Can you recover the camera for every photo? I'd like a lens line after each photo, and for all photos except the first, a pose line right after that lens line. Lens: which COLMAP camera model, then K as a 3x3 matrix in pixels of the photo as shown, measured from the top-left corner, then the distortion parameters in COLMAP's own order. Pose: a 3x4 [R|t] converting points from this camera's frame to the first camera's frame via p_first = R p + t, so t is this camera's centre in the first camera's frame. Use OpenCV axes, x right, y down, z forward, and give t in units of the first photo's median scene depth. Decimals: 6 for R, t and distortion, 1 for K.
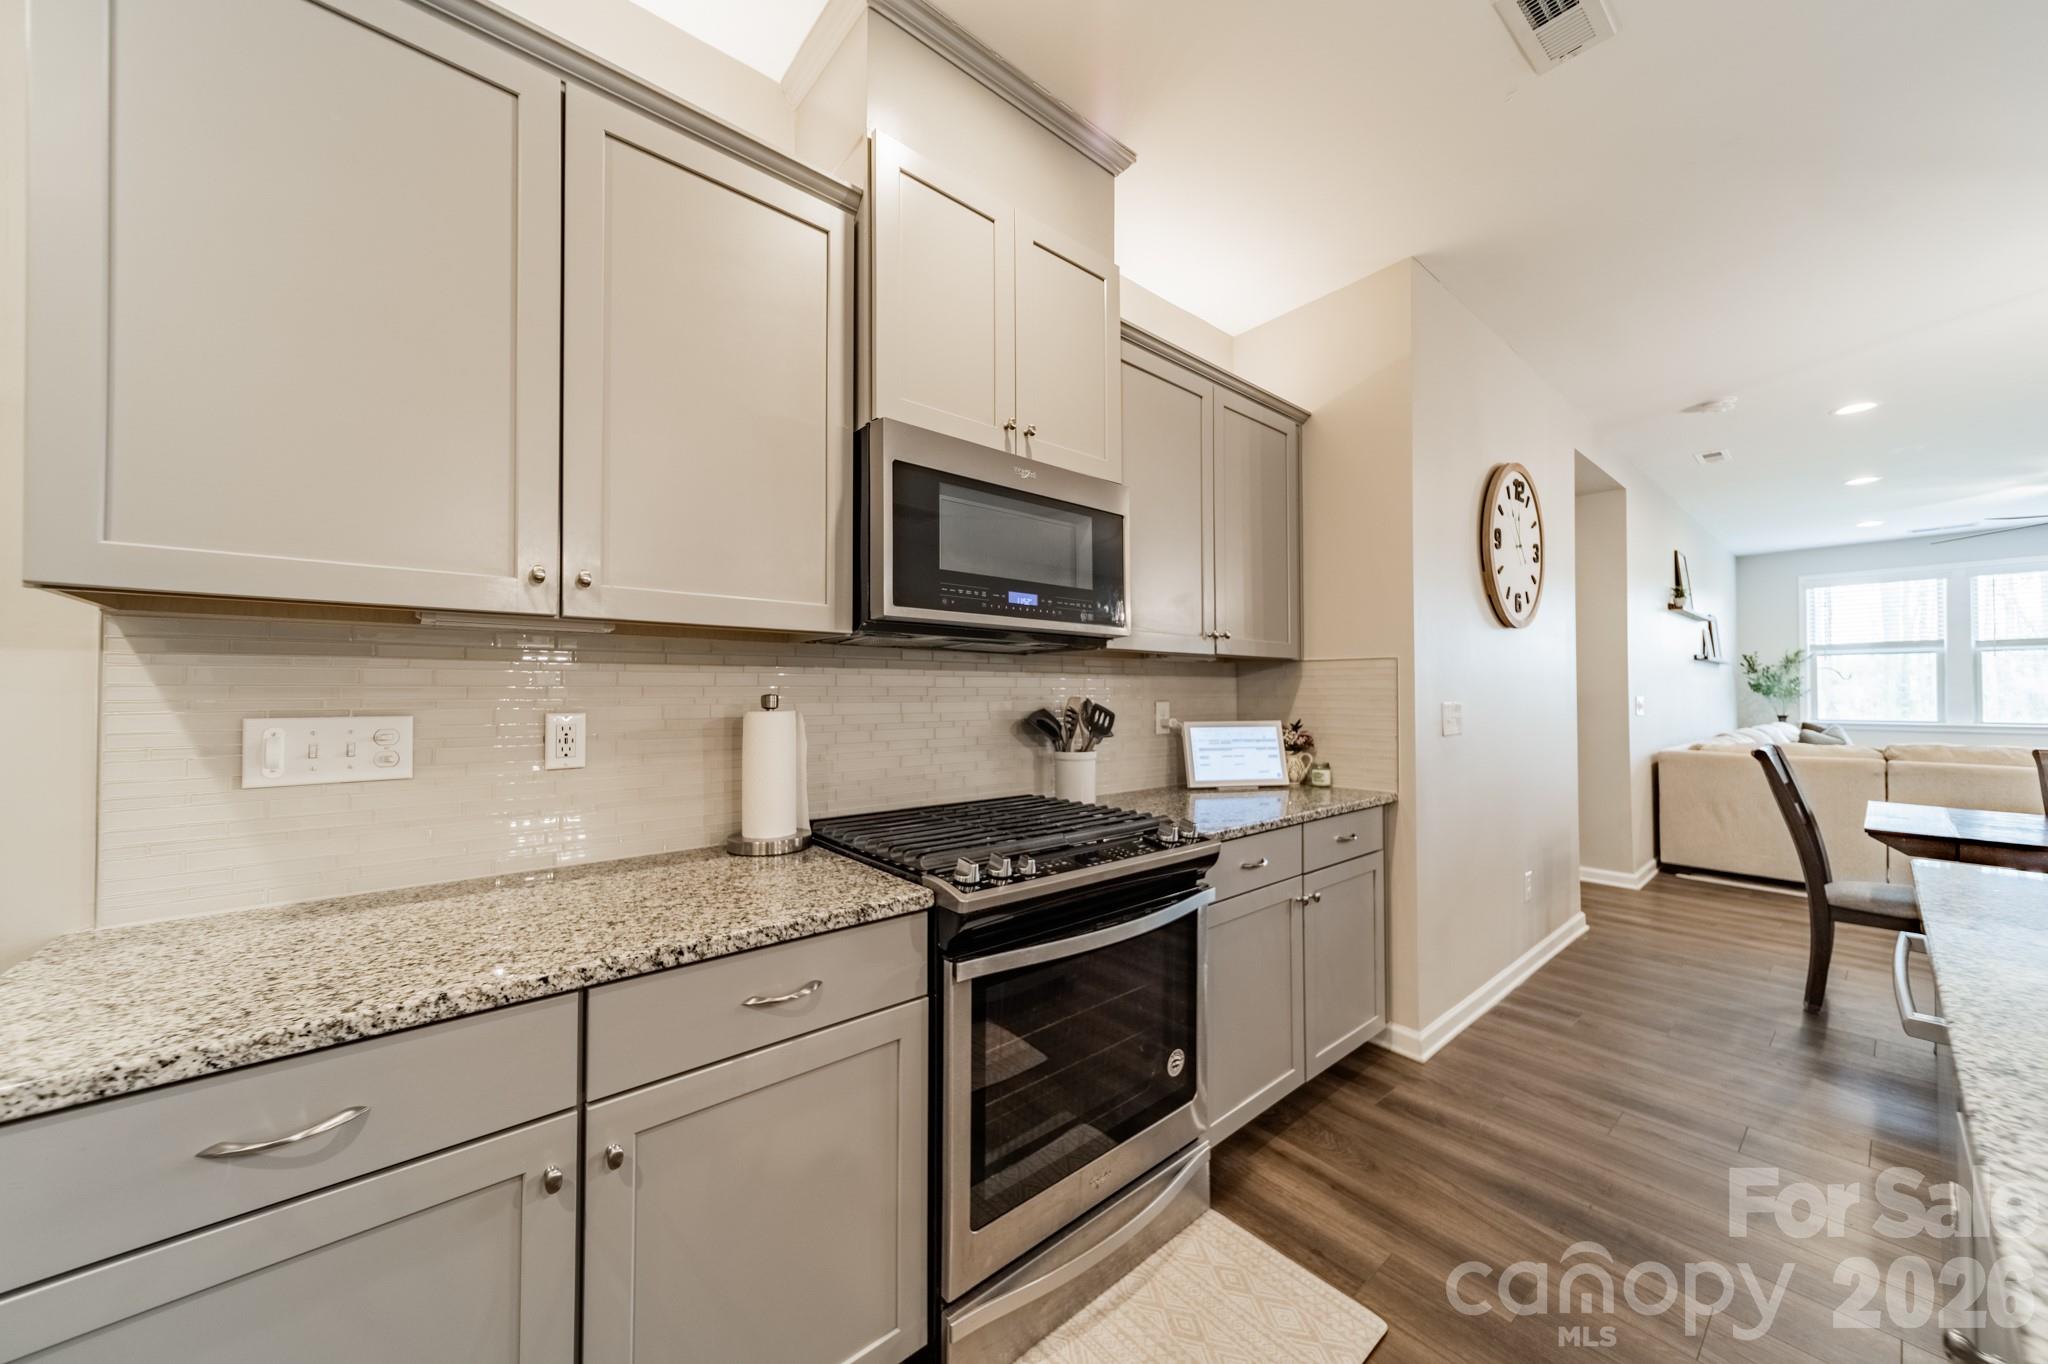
lens RADIAL K [[717.7, 0, 1029.6], [0, 717.7, 684.9], [0, 0, 1]] dist [0.007003, -0.000372]
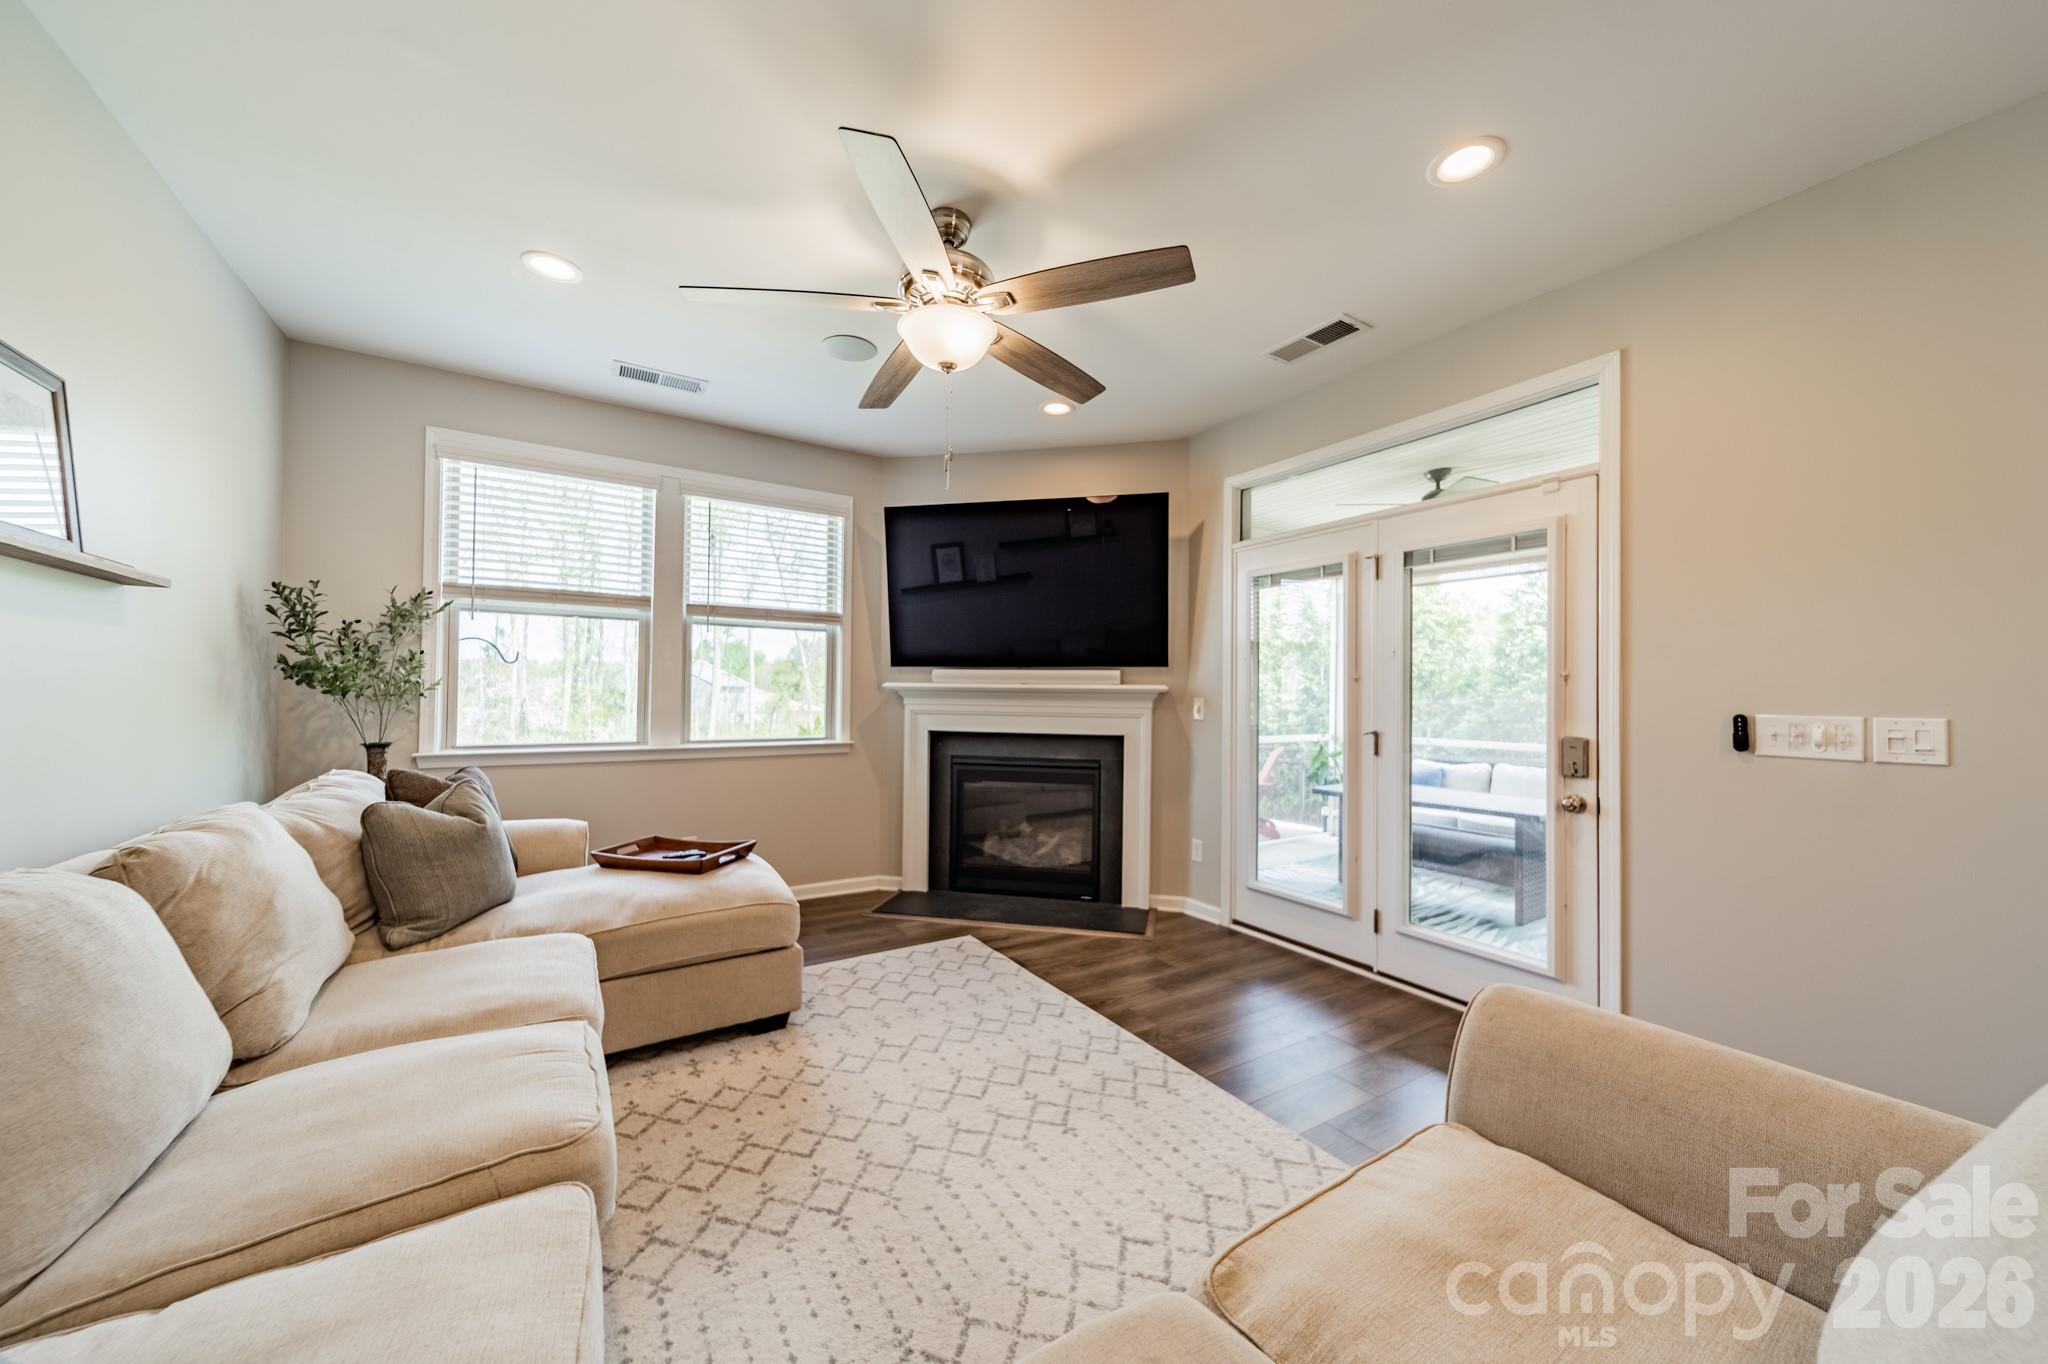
lens RADIAL K [[717.7, 0, 1031.9], [0, 717.7, 685.5], [0, 0, 1]] dist [0.007003, -0.000372]
pose [[0.121731, 0.016279, 0.992430, 2.378892], [-0.023365, 0.999635, -0.013531, 0.022429], [-0.992288, -0.021541, 0.122067, 2.034481]]
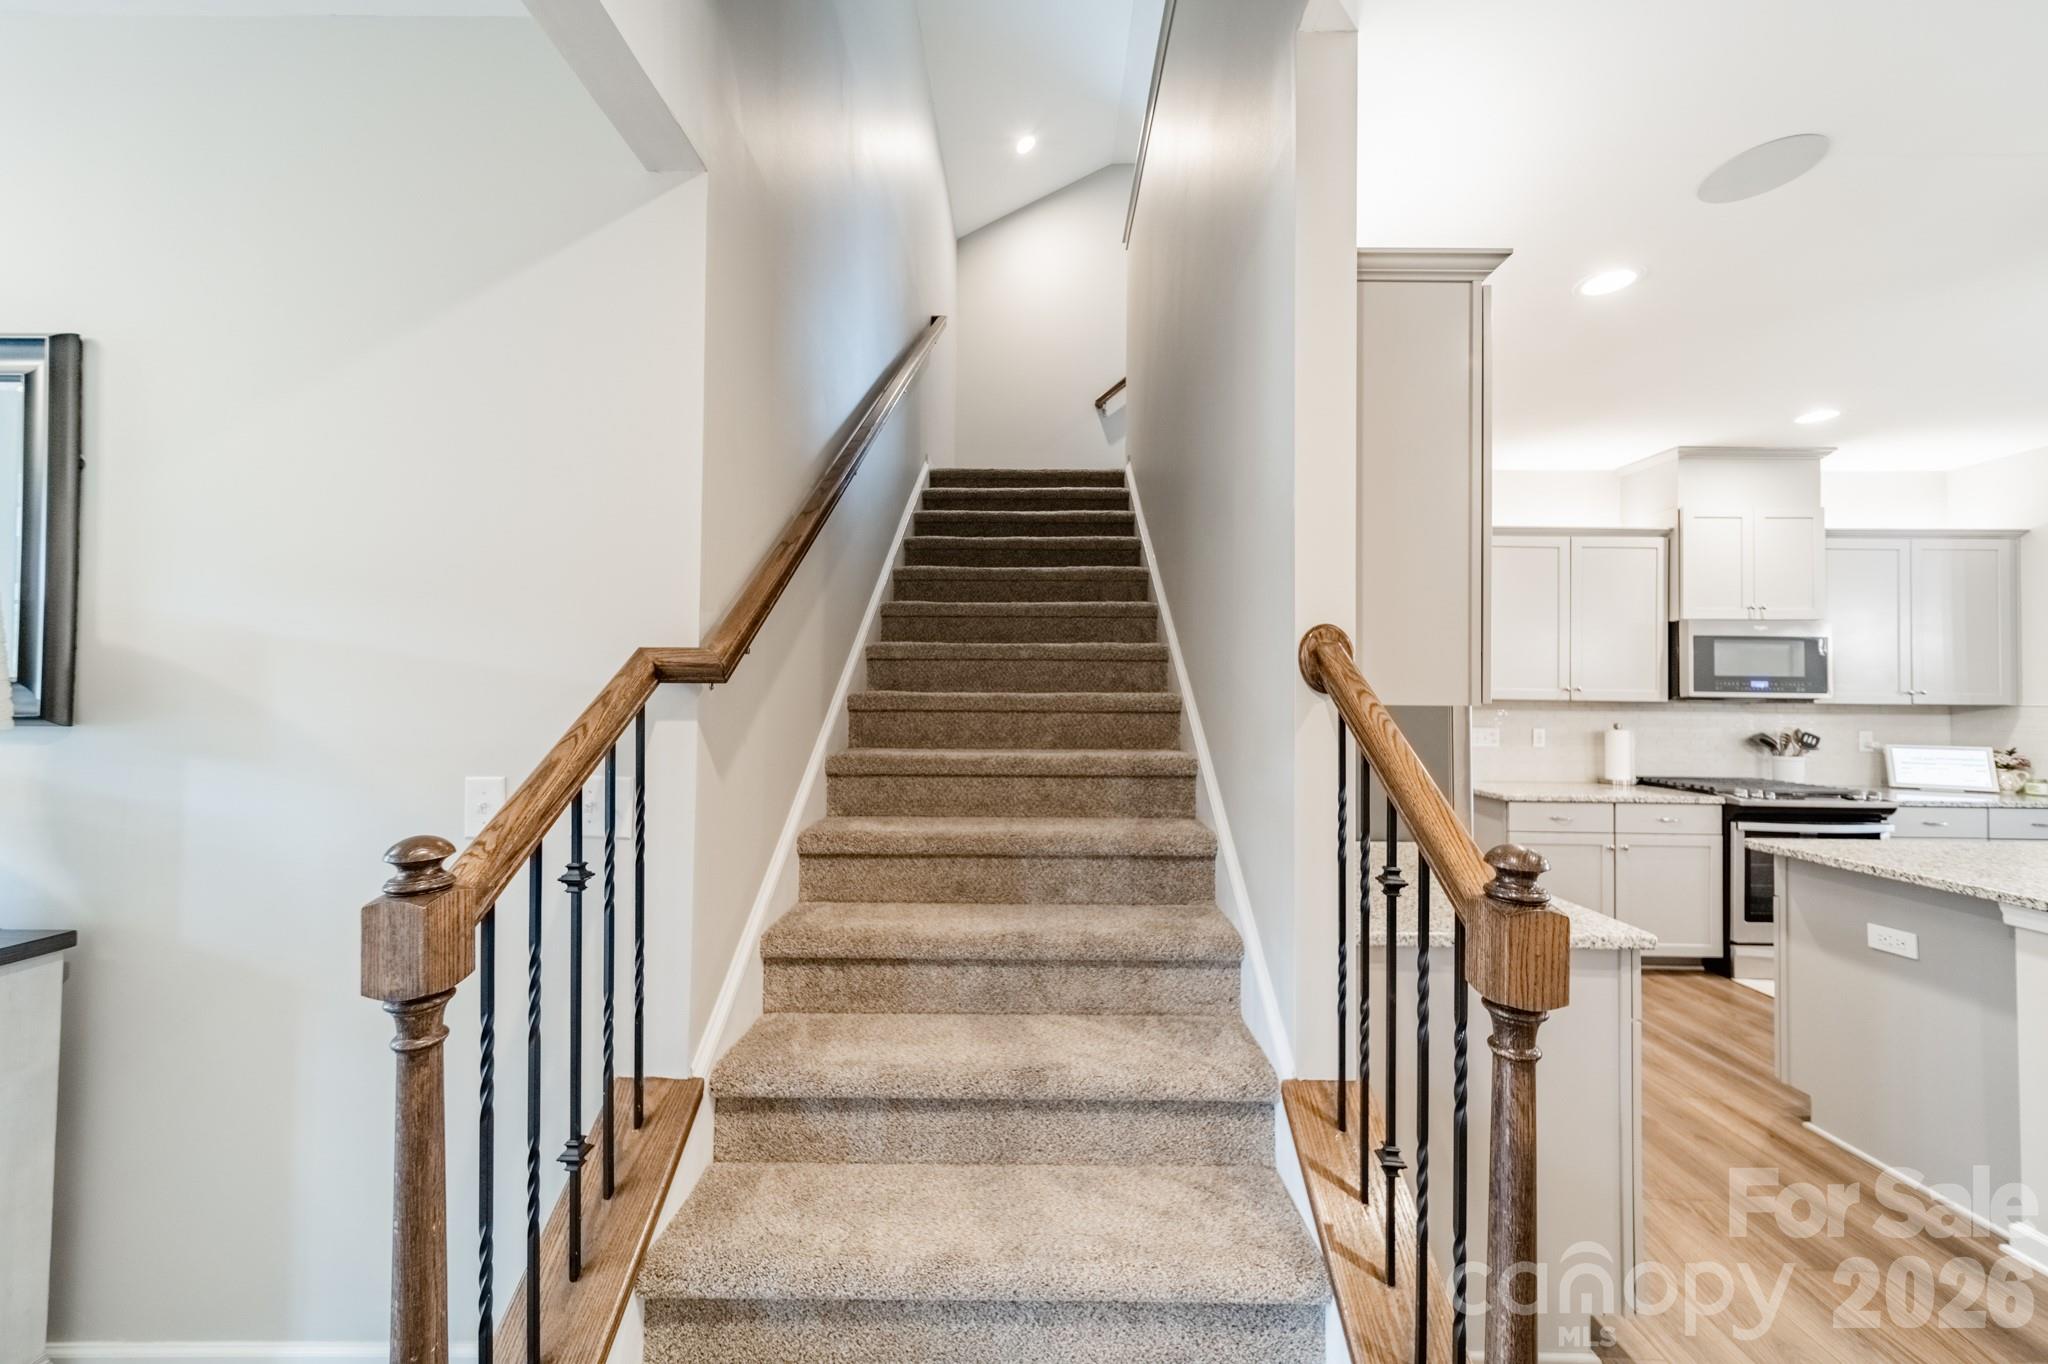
lens RADIAL K [[717.7, 0, 1023.3], [0, 717.7, 687.8], [0, 0, 1]] dist [0.007003, -0.000372]
pose [[0.757452, 0.002580, -0.652886, -0.218708], [-0.003553, 0.999994, -0.000170, -0.079598], [0.652882, 0.002449, 0.757456, -1.741008]]
